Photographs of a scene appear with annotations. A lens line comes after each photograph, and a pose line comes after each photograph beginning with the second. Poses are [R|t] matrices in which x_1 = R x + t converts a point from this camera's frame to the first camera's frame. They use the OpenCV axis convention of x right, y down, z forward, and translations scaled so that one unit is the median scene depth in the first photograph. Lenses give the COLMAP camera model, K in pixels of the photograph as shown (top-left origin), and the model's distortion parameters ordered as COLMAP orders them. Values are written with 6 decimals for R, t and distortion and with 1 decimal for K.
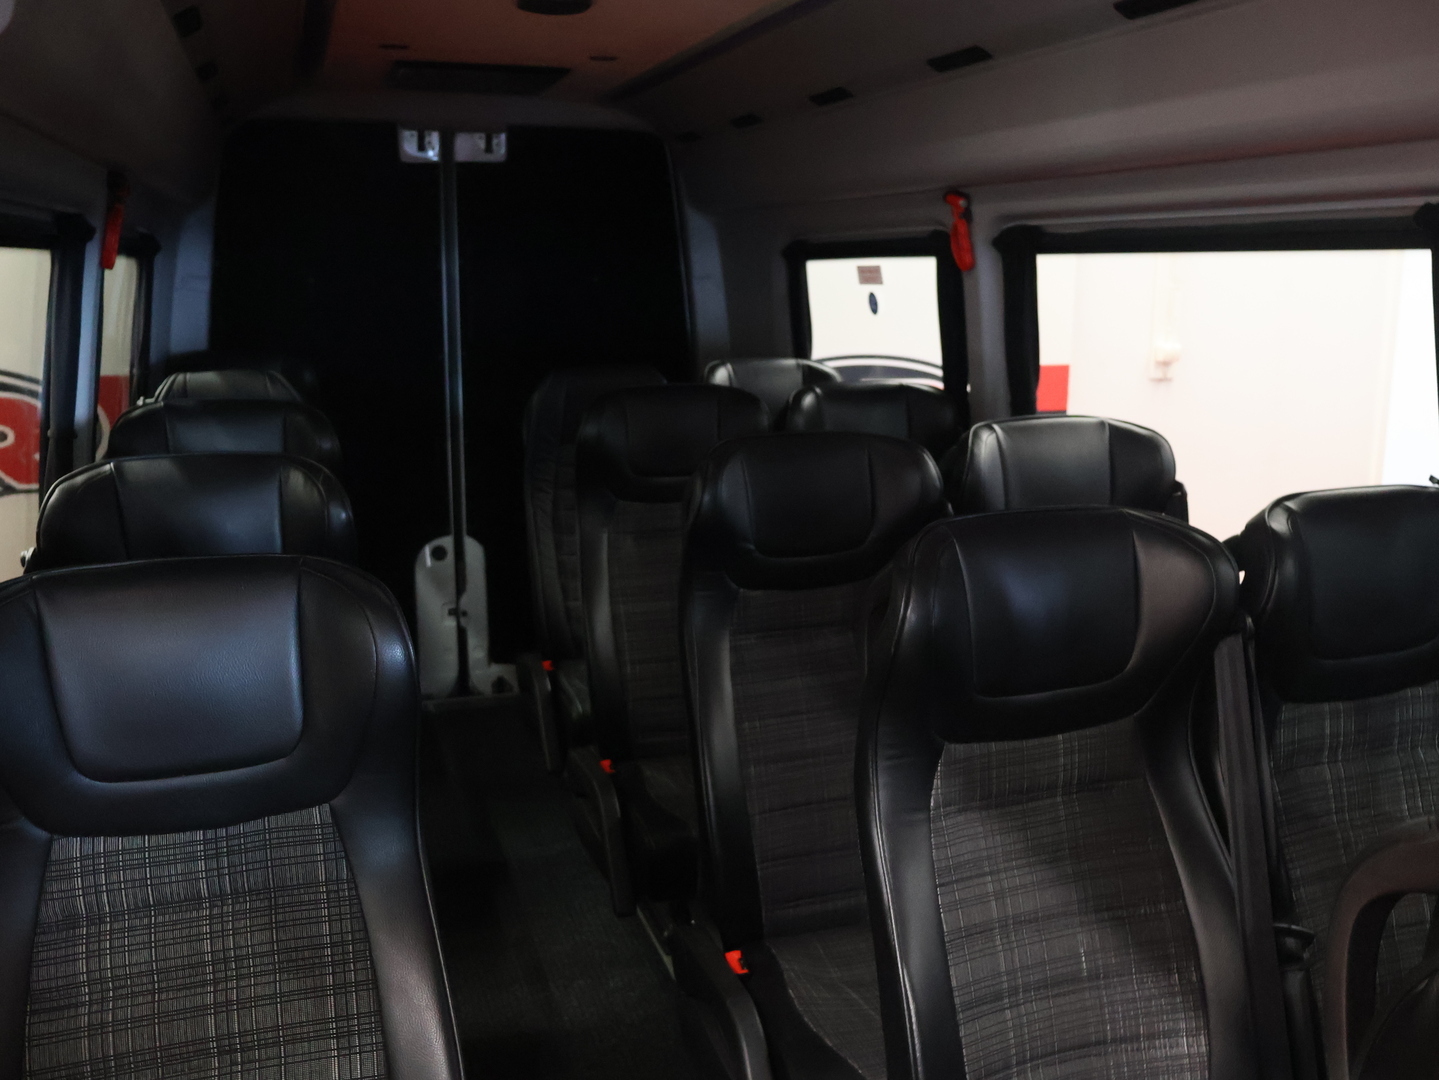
lens RADIAL K [[1387.5, 0, 725.5], [0, 1387.5, 544.7], [0, 0, 1]] dist [-0.005234, 0.022833]
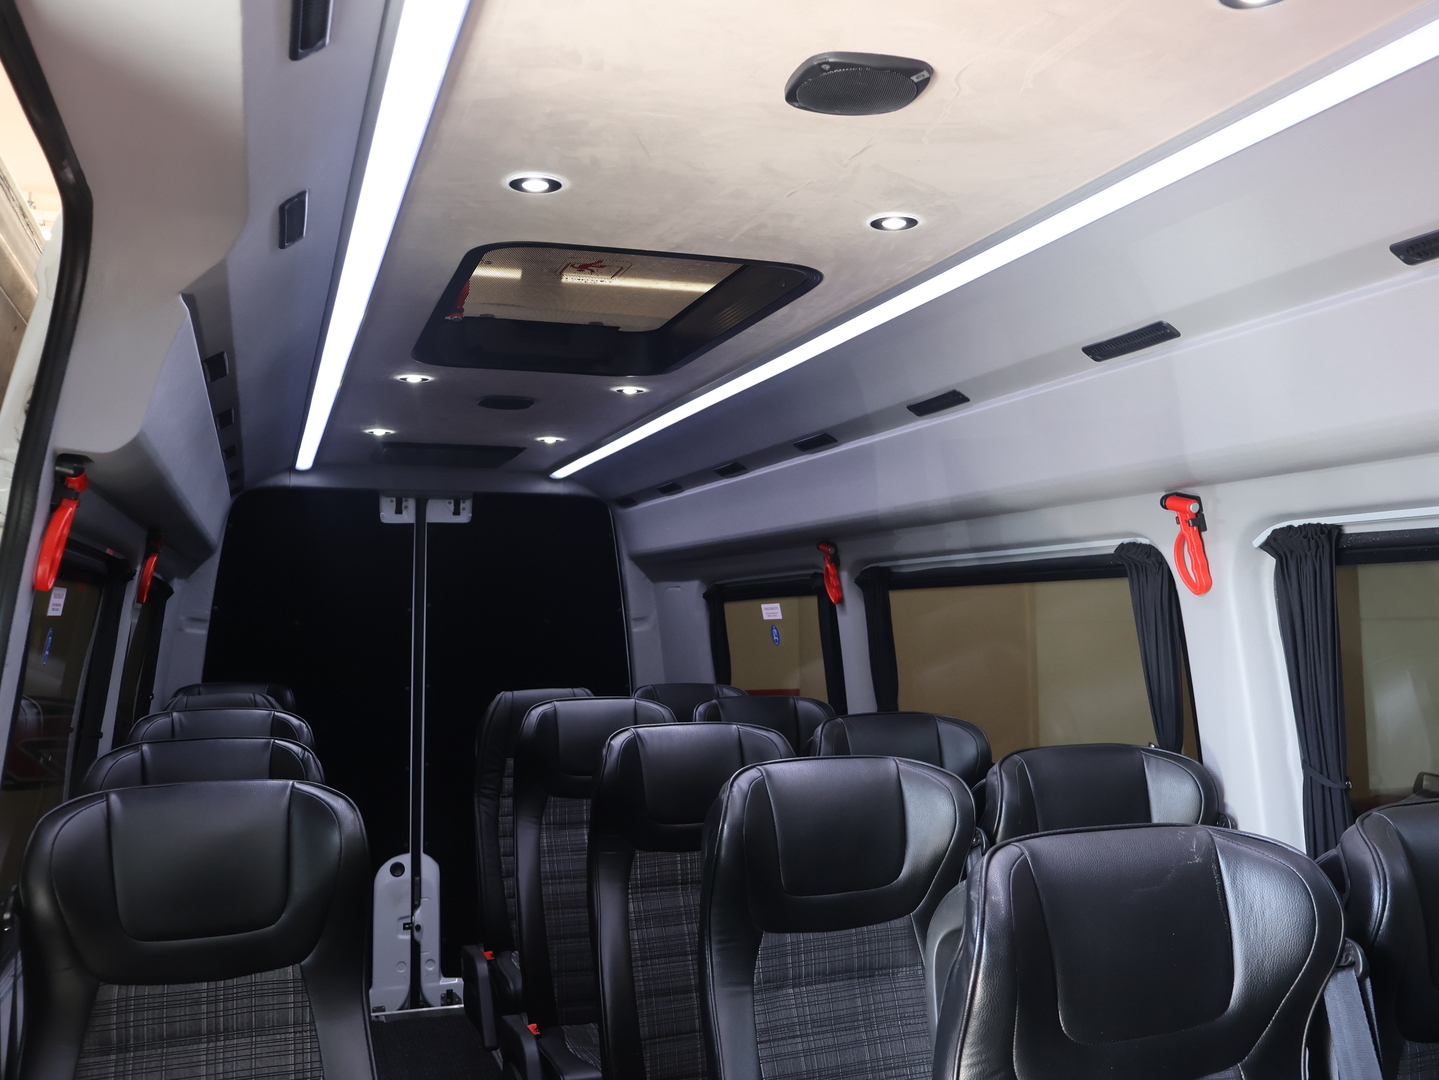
lens RADIAL K [[1387.5, 0, 725.5], [0, 1387.5, 544.7], [0, 0, 1]] dist [-0.005234, 0.022833]
pose [[0.999785, -0.005507, 0.019991, 0.104371], [0.010405, 0.967166, -0.253934, 0.130118], [-0.017936, 0.254087, 0.967015, -0.417868]]
